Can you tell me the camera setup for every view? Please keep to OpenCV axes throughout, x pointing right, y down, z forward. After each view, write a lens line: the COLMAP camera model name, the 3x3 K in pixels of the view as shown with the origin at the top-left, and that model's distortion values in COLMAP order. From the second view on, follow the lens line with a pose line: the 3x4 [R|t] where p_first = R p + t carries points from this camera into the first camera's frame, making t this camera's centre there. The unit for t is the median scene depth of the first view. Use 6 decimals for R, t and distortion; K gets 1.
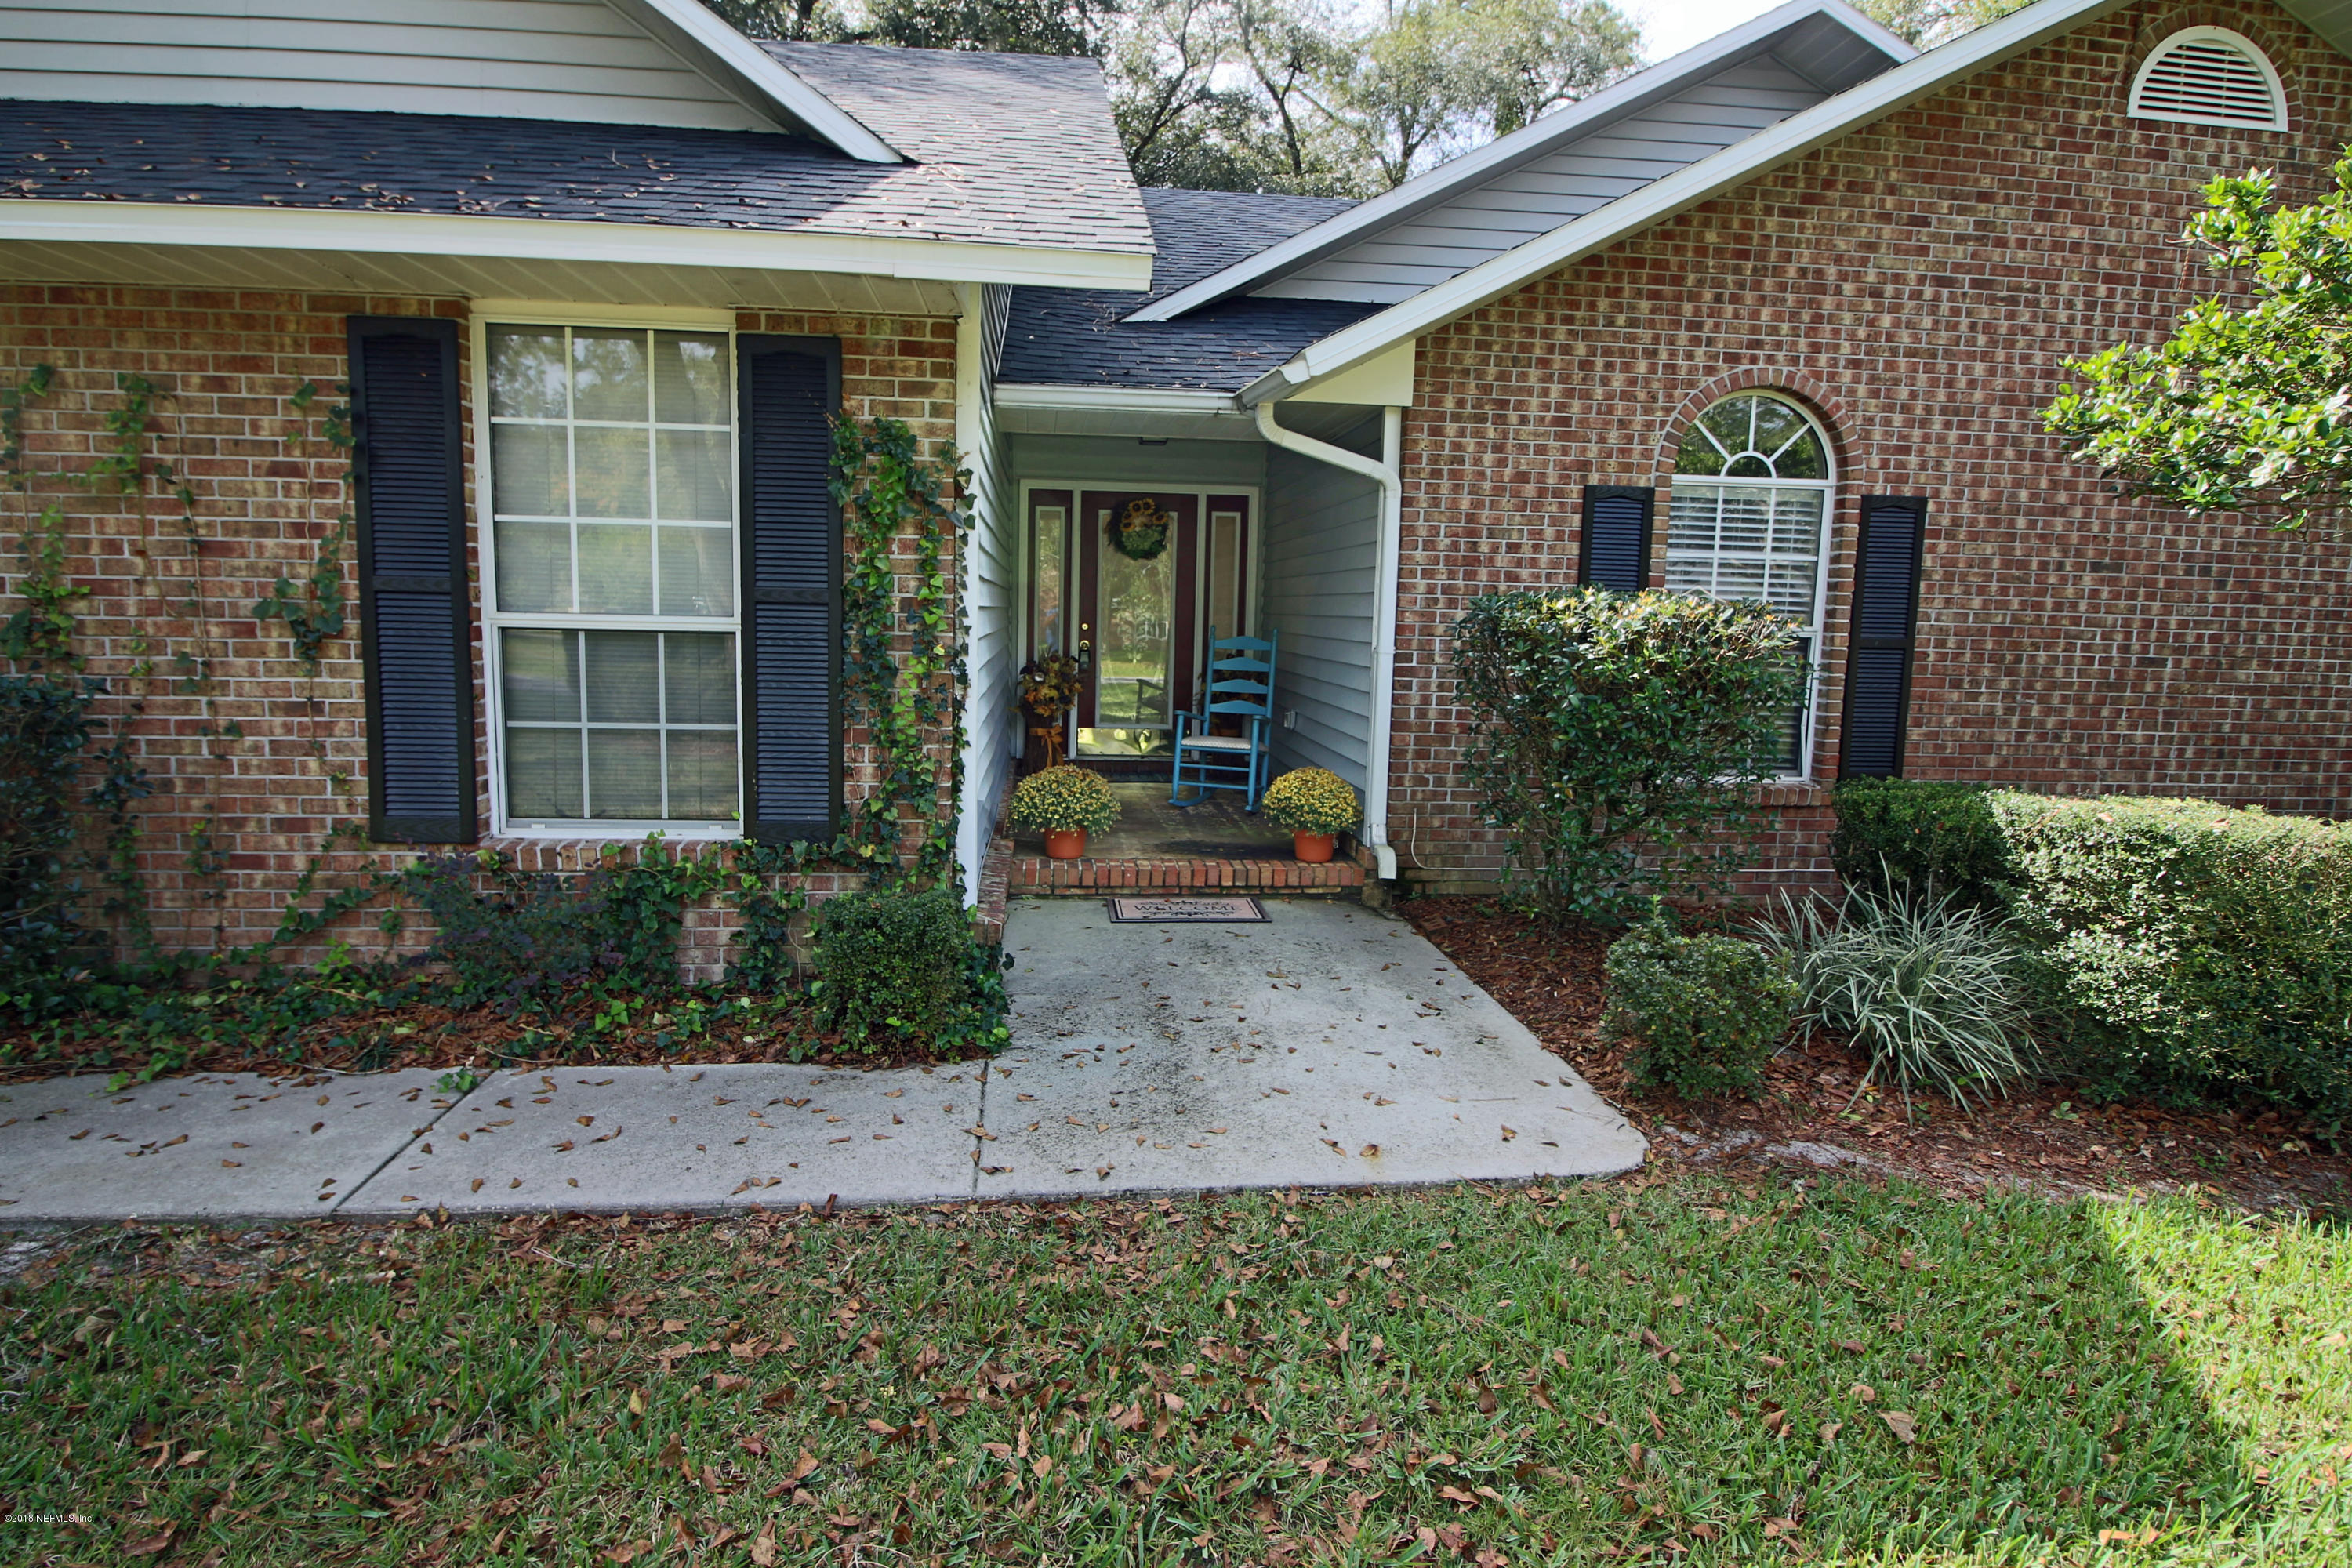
lens RADIAL K [[1130.6, 0, 1171.0], [0, 1130.6, 723.8], [0, 0, 1]] dist [-0.004026, -0.010403]
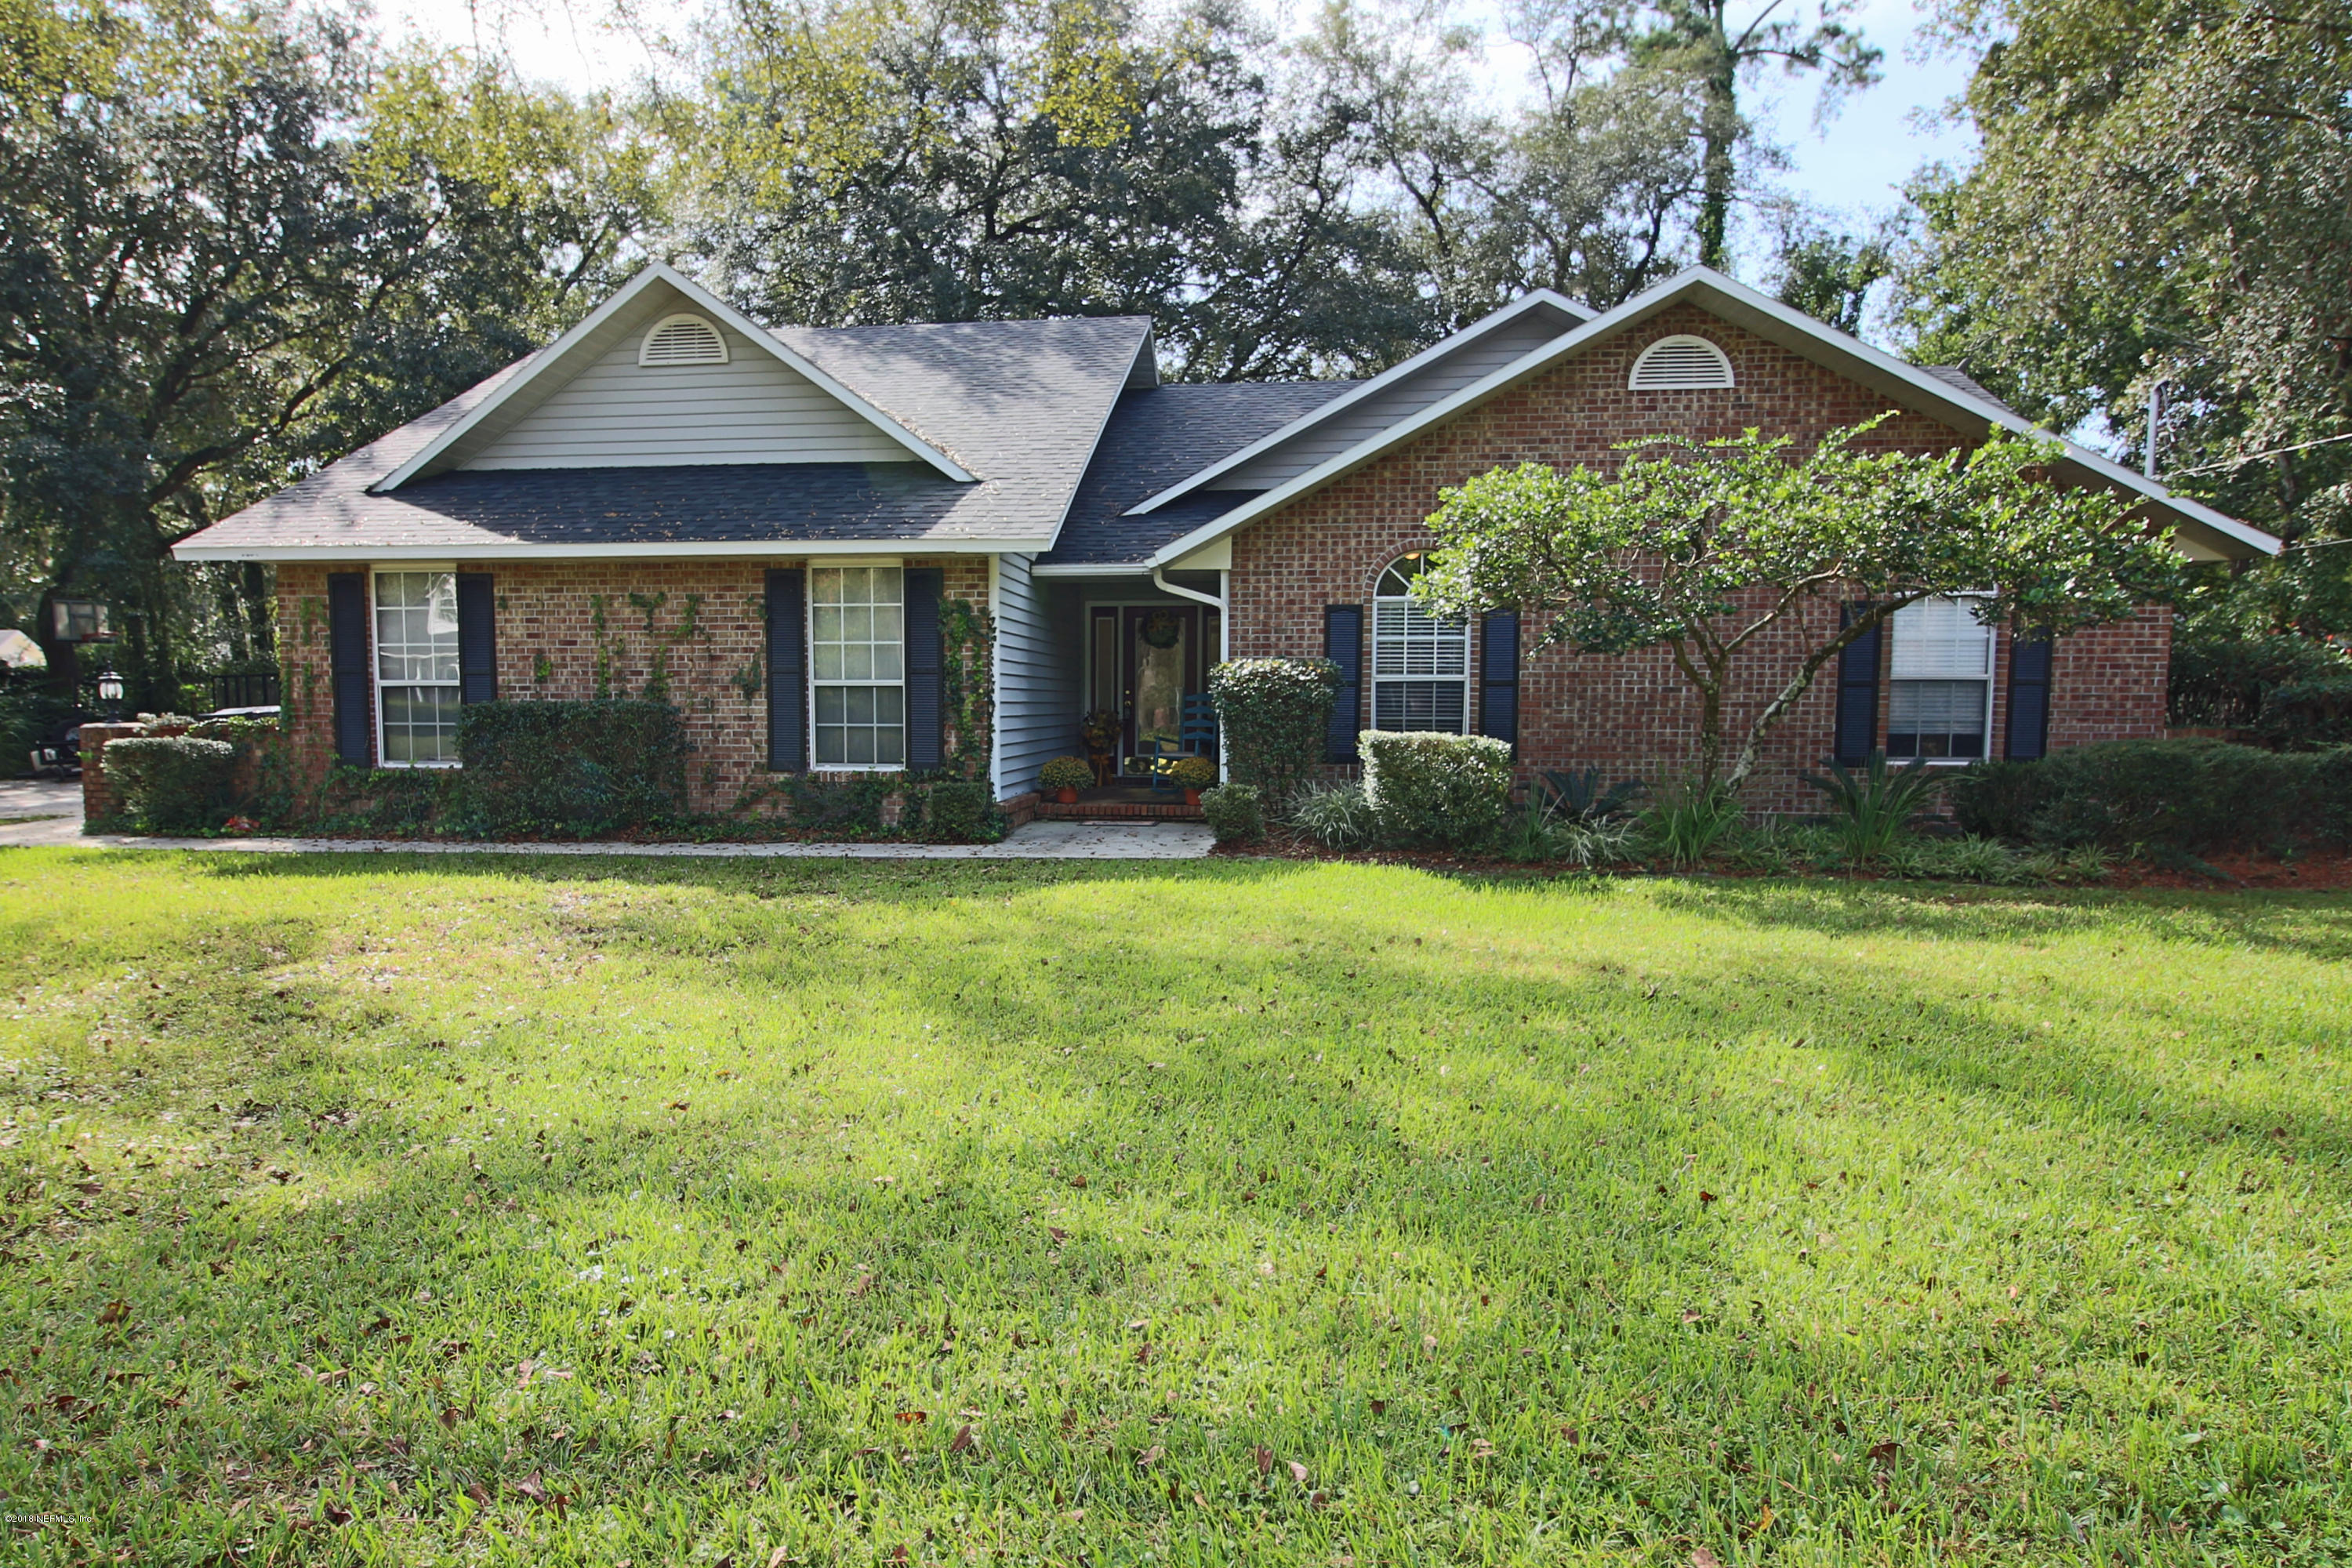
lens RADIAL K [[1207.3, 0, 1166.9], [0, 1207.3, 748.4], [0, 0, 1]] dist [0.001632, -0.015893]
pose [[0.978668, -0.013409, -0.205012, 0.692910], [0.002075, 0.998462, -0.055399, 0.195720], [0.205439, 0.053792, 0.977190, -1.402709]]
